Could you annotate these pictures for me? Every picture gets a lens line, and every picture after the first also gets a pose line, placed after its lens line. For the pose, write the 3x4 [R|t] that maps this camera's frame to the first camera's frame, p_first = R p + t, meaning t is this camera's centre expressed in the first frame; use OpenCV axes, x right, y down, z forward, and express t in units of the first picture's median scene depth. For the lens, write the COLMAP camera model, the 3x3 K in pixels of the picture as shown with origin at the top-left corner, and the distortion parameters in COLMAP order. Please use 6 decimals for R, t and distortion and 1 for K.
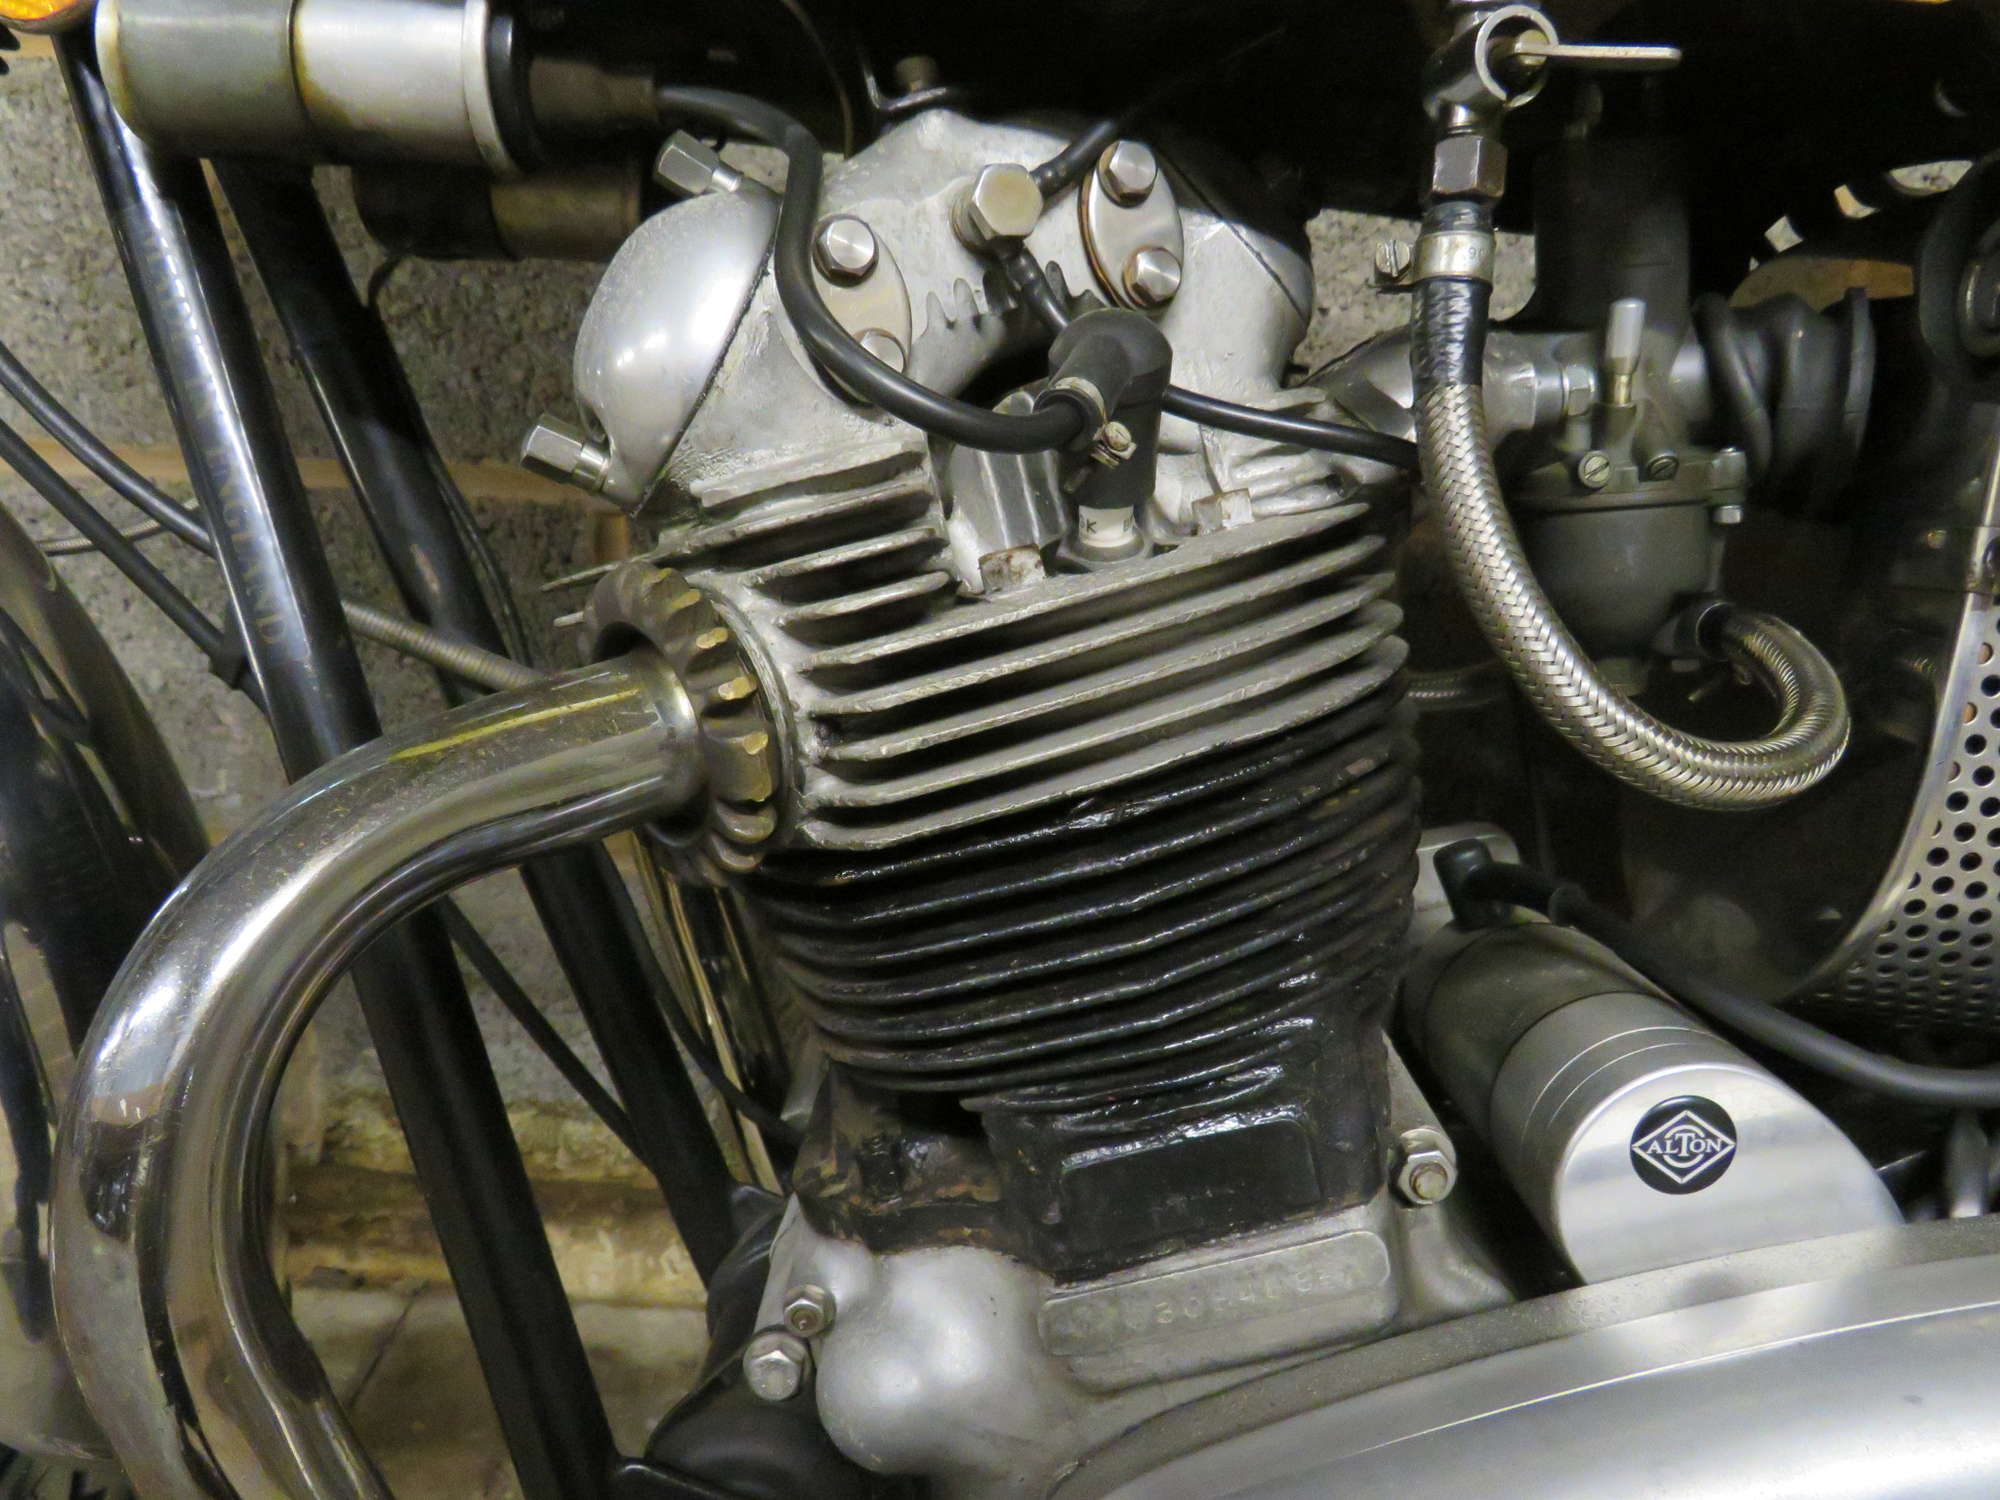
lens RADIAL K [[1404.8, 0, 985.5], [0, 1404.8, 768.1], [0, 0, 1]] dist [-0.032095, 0.014812]
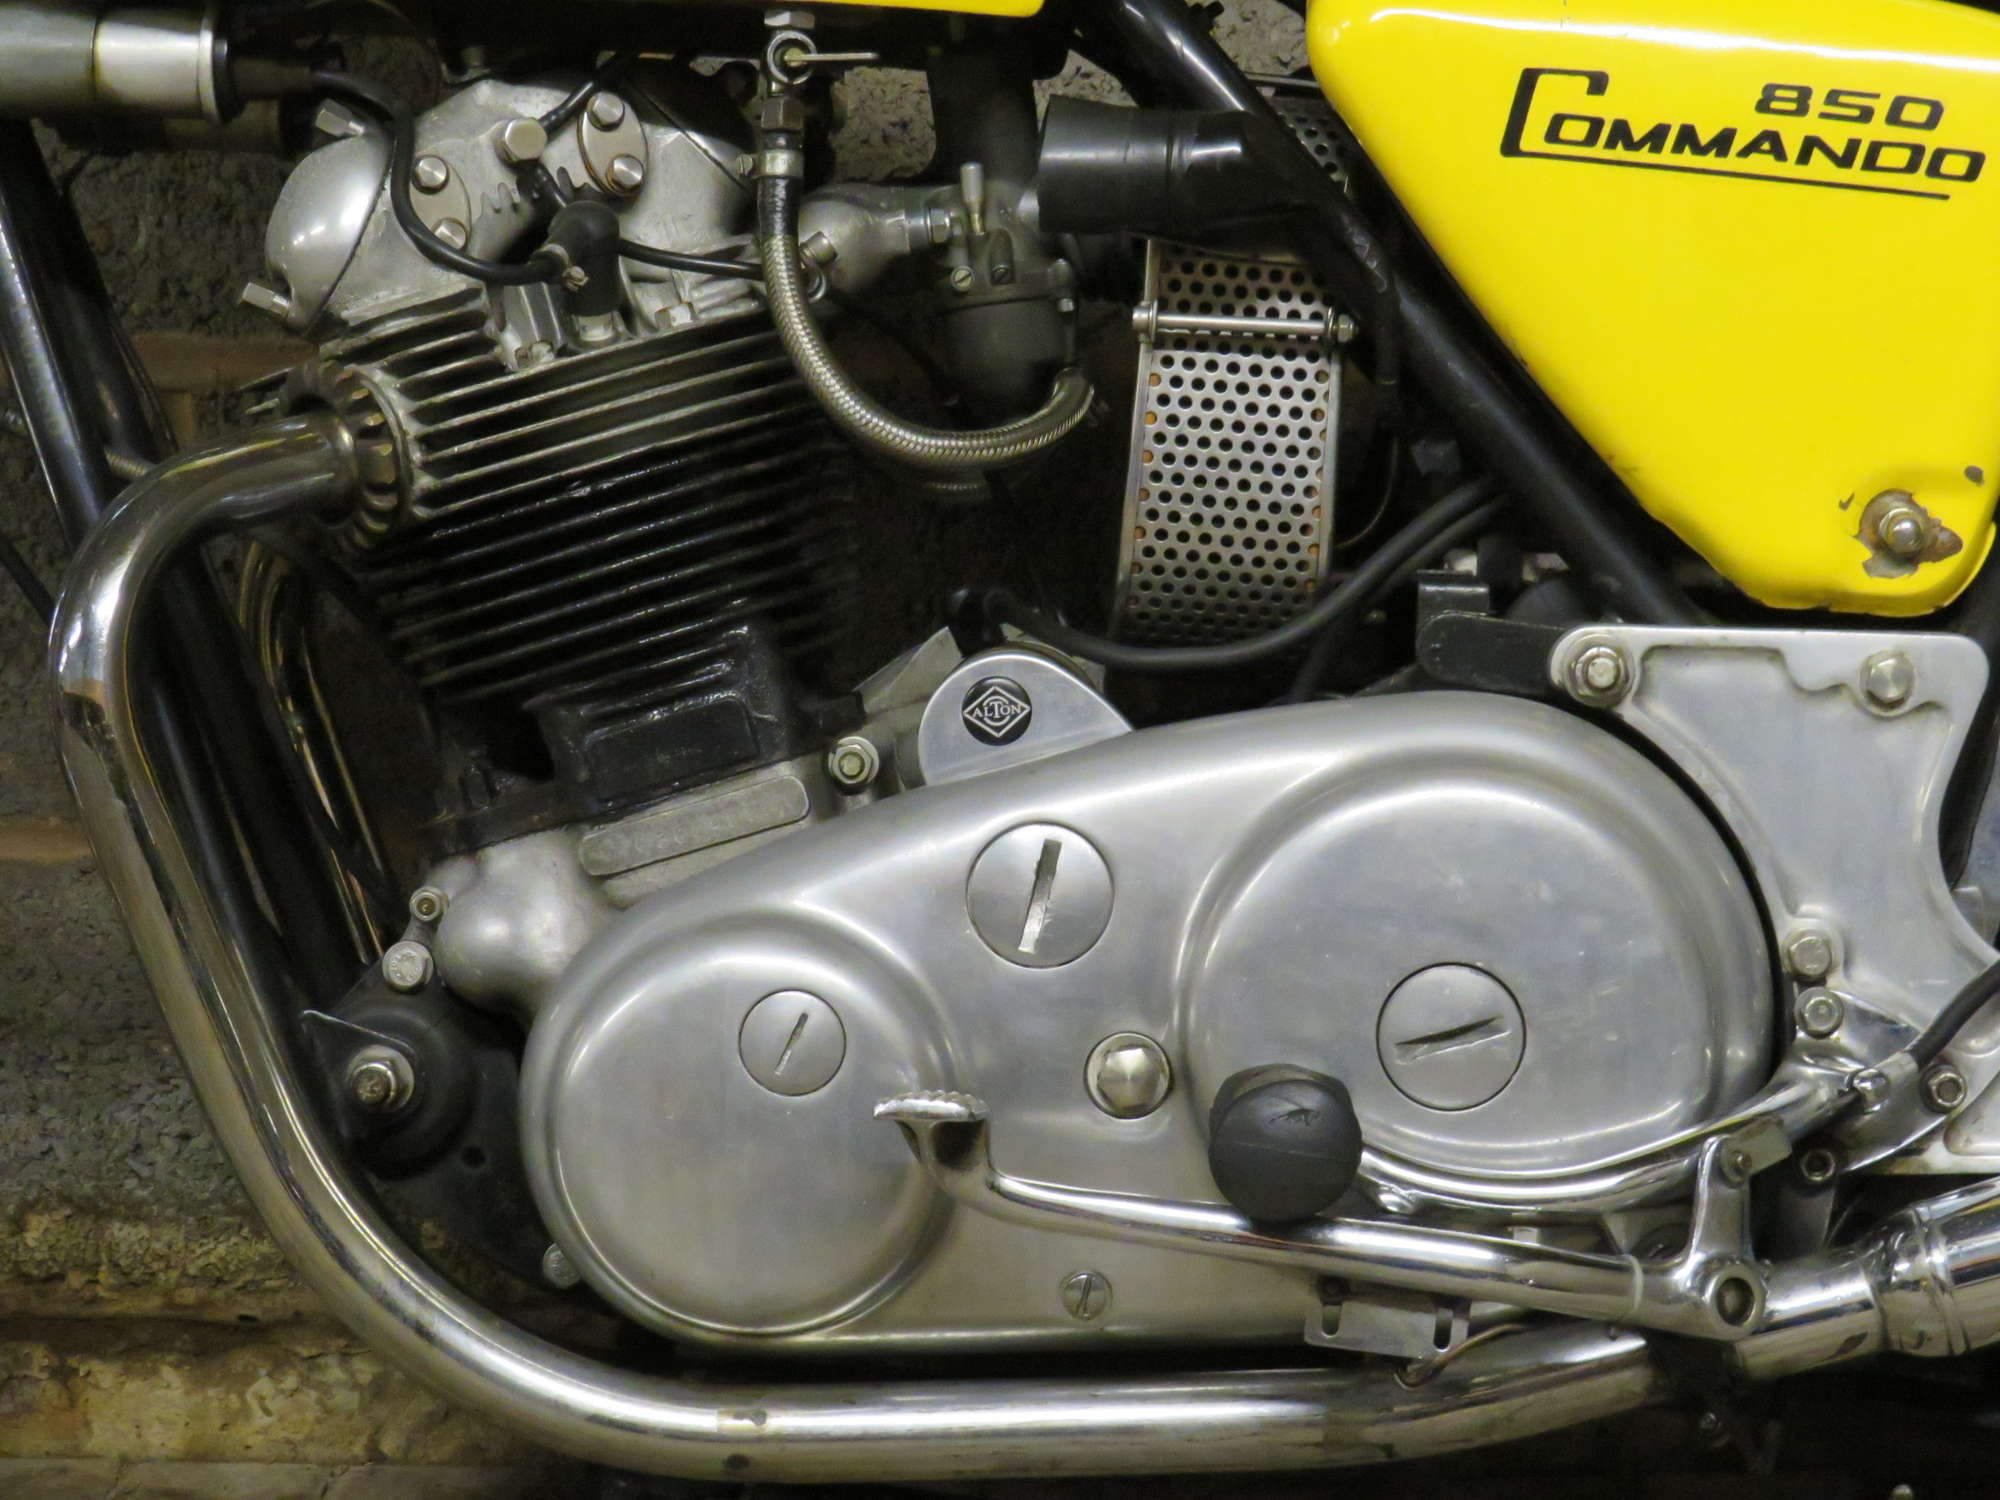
lens RADIAL K [[5100.2, 0, 1013.8], [0, 5100.2, 750.1], [0, 0, 1]] dist [-0.045497, 0.000000]
pose [[0.998911, -0.043365, -0.017191, 0.634009], [0.040591, 0.989627, -0.137808, 1.115949], [0.022988, 0.136960, 0.990310, -4.647323]]
